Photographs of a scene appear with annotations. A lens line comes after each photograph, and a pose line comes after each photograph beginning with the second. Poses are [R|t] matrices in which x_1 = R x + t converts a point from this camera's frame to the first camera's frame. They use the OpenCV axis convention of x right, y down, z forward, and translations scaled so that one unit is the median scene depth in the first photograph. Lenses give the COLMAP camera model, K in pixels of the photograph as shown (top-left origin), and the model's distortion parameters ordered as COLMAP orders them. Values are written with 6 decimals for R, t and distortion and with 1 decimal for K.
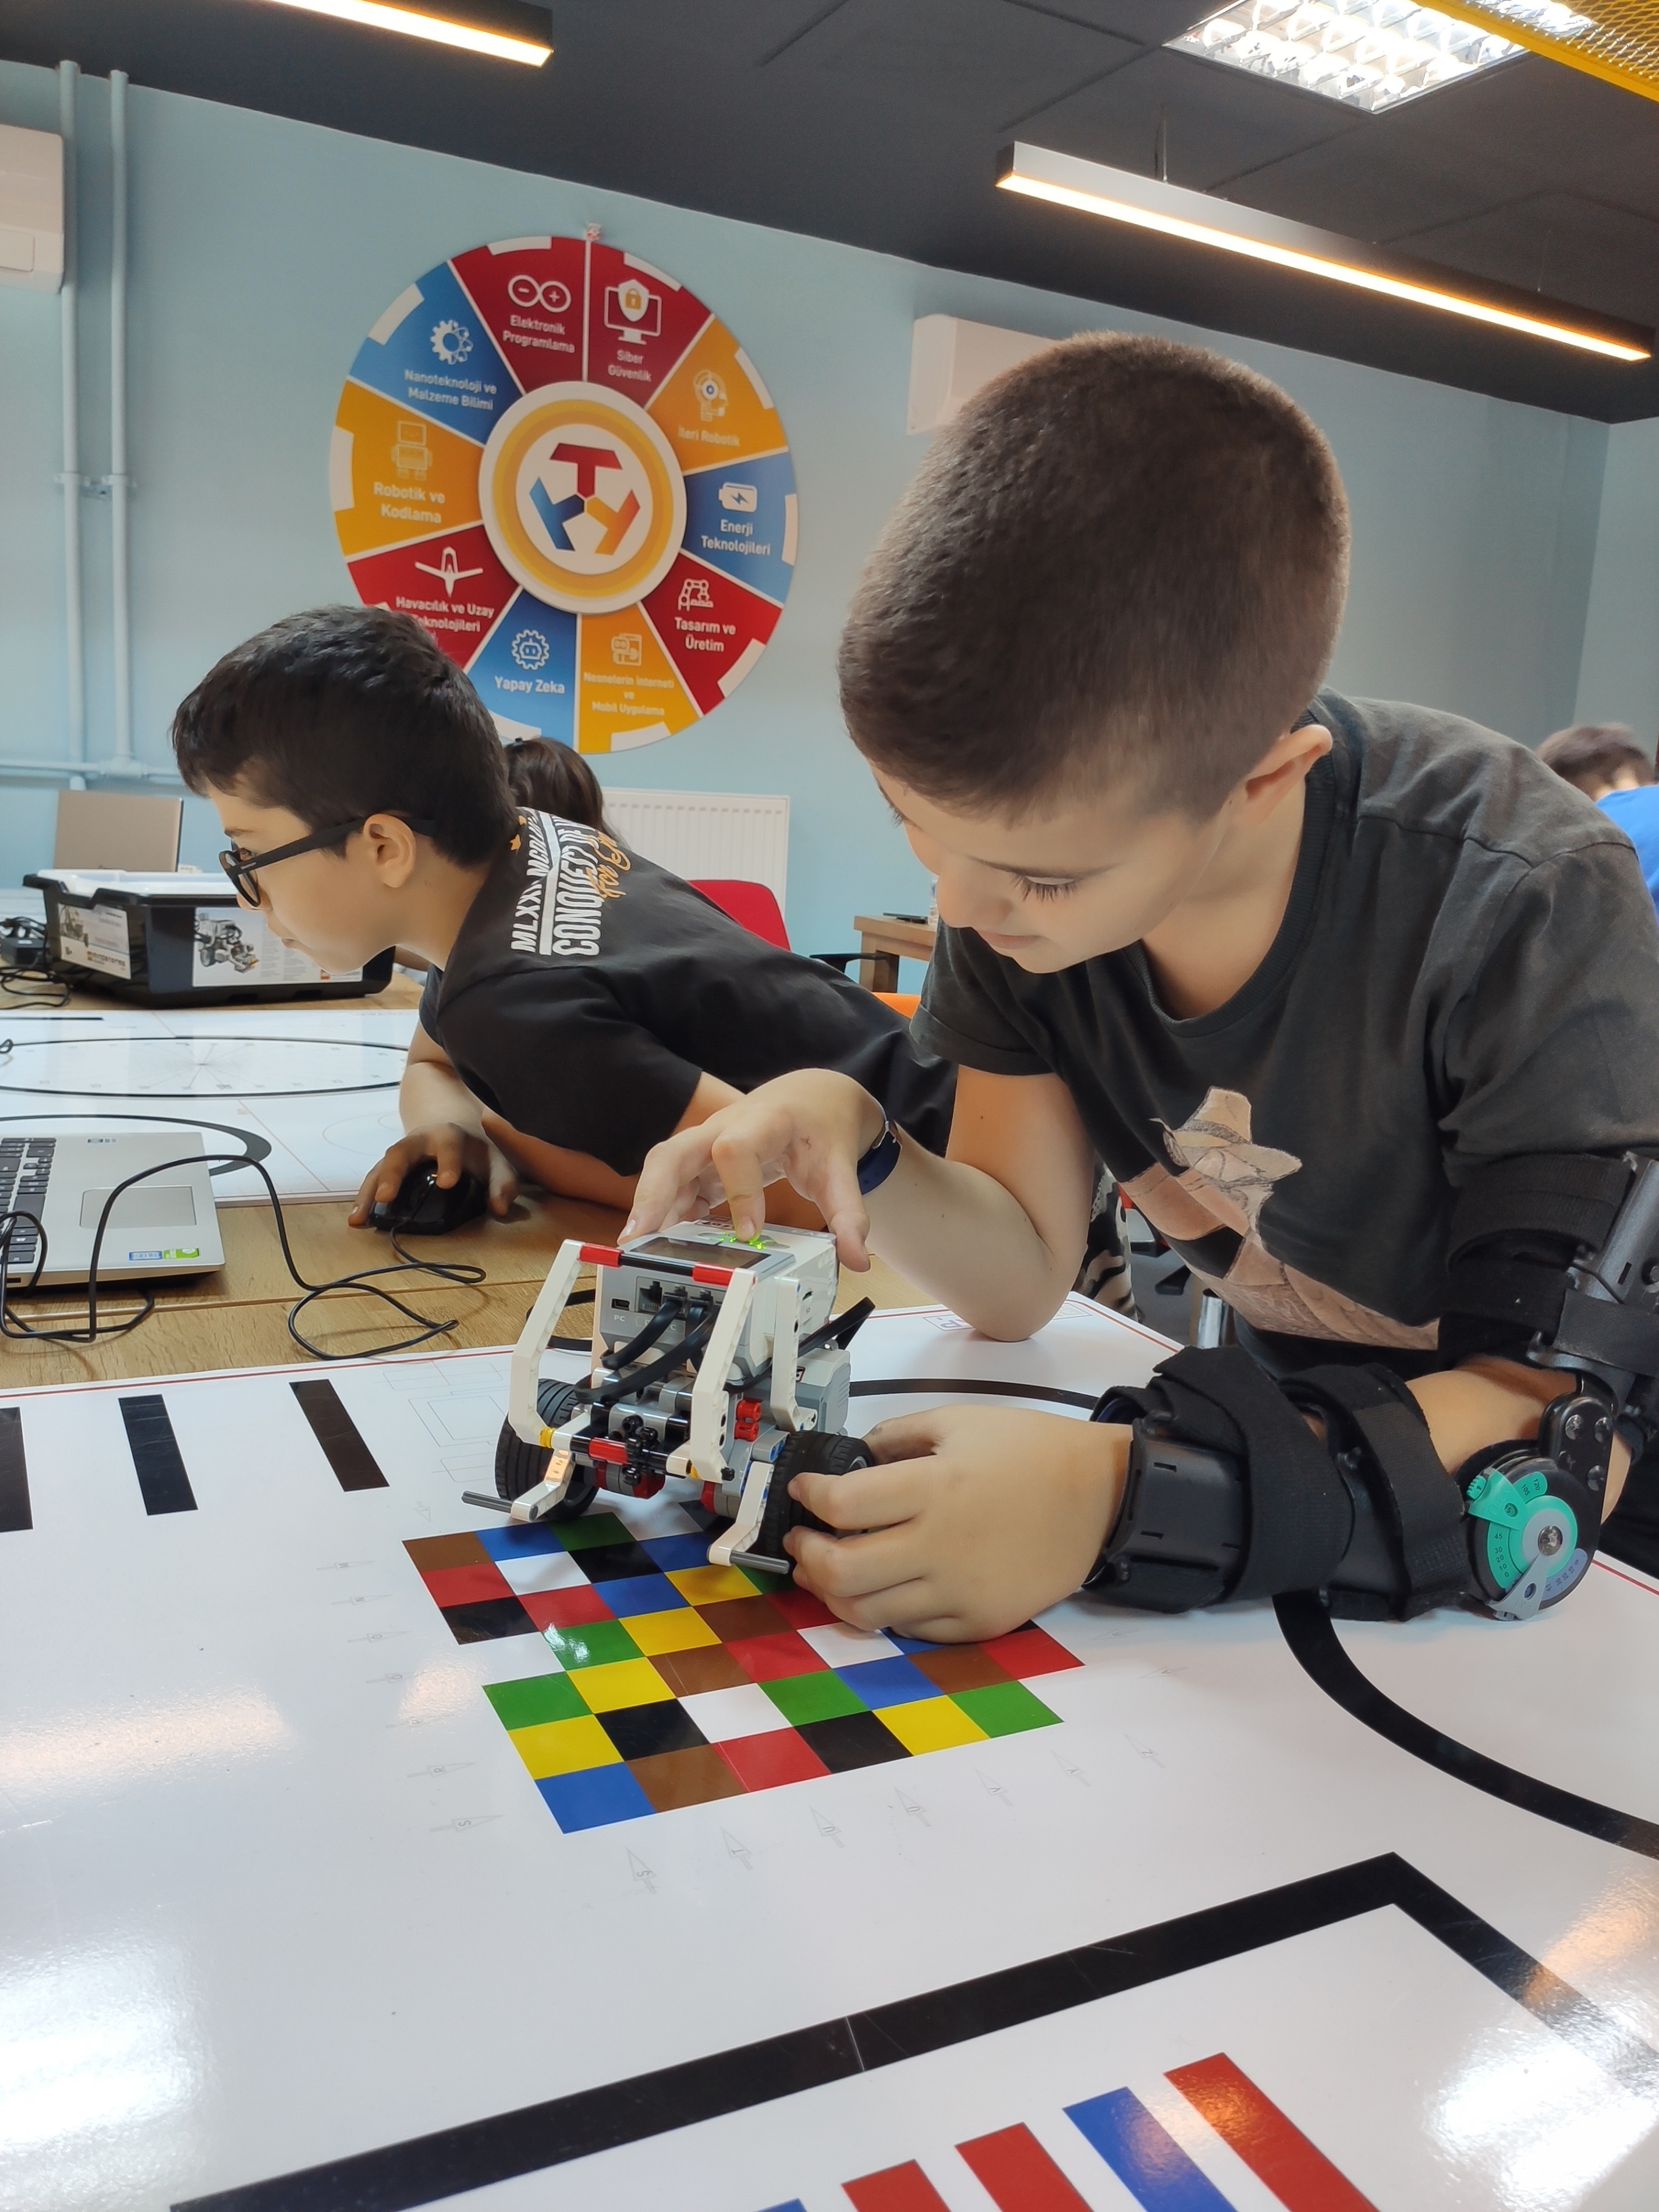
lens RADIAL K [[1697.0, 0, 828.5], [0, 1697.0, 1103.6], [0, 0, 1]] dist [-0.002970, -0.017476]
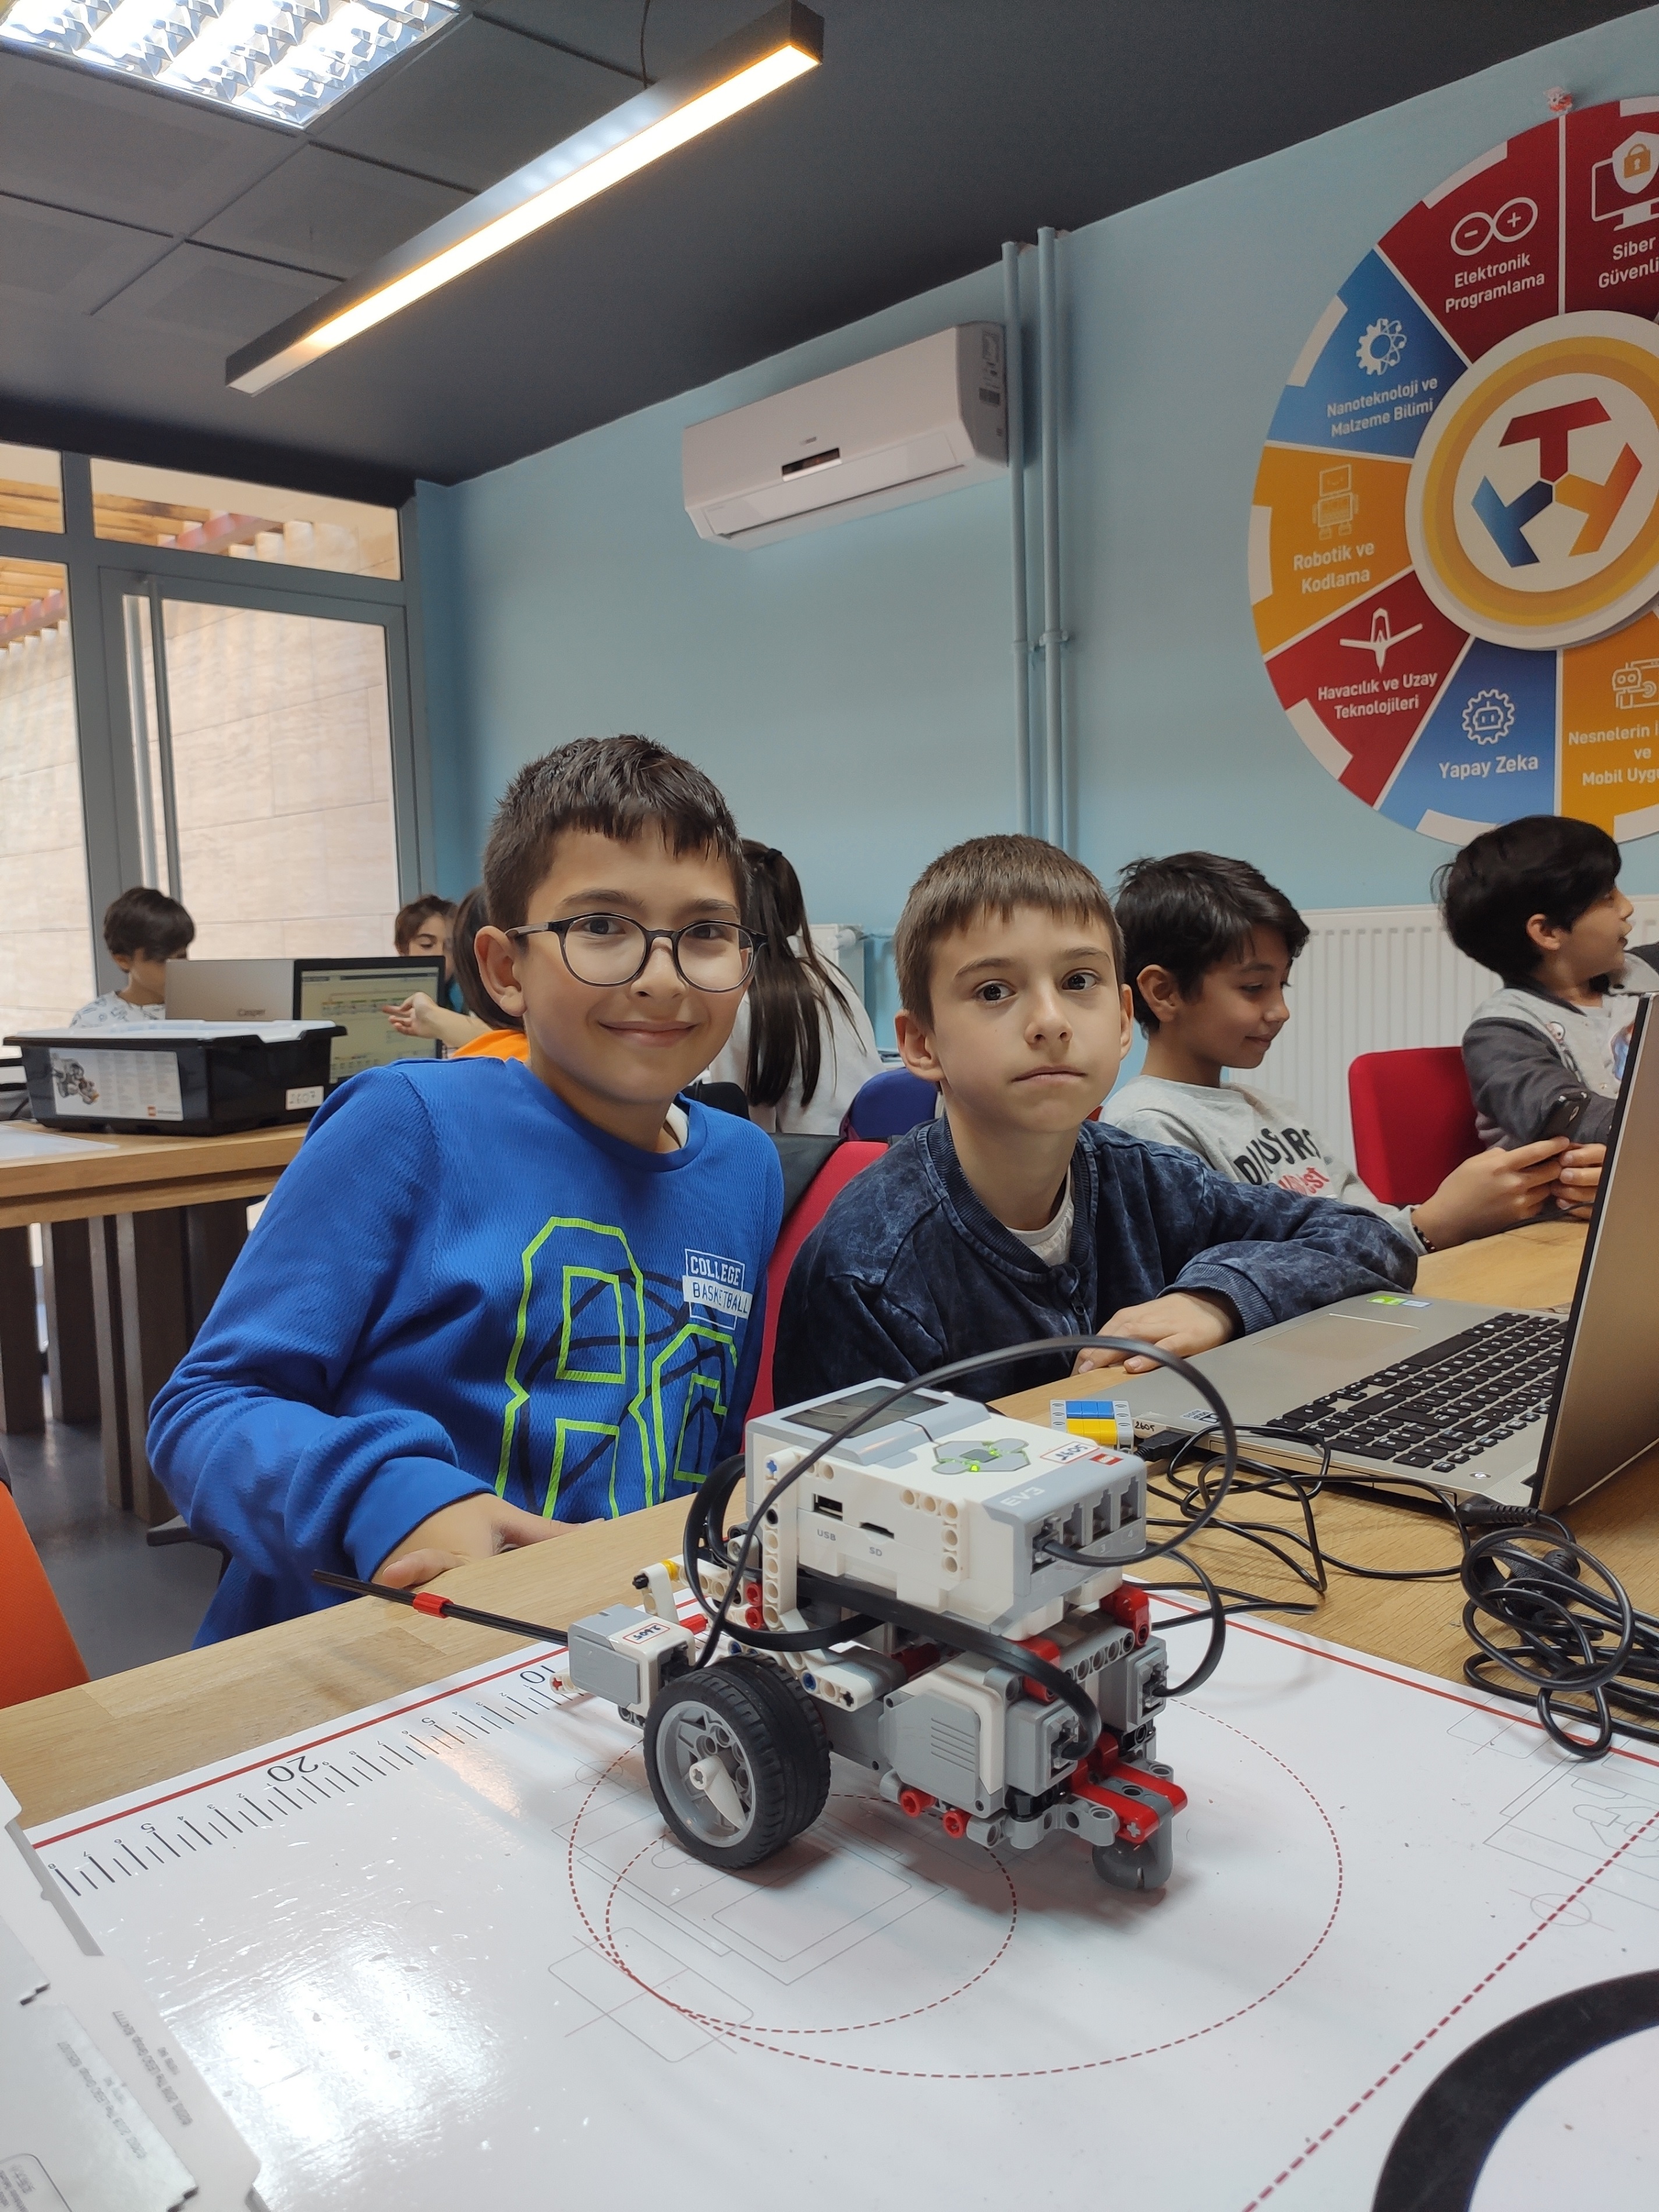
lens RADIAL K [[1697.0, 0, 827.5], [0, 1697.0, 1110.8], [0, 0, 1]] dist [-0.002970, -0.017476]
pose [[0.272589, 0.023591, -0.961841, 0.445898], [-0.129438, 0.991510, -0.012364, -0.061870], [0.953384, 0.127870, 0.273328, 0.580547]]
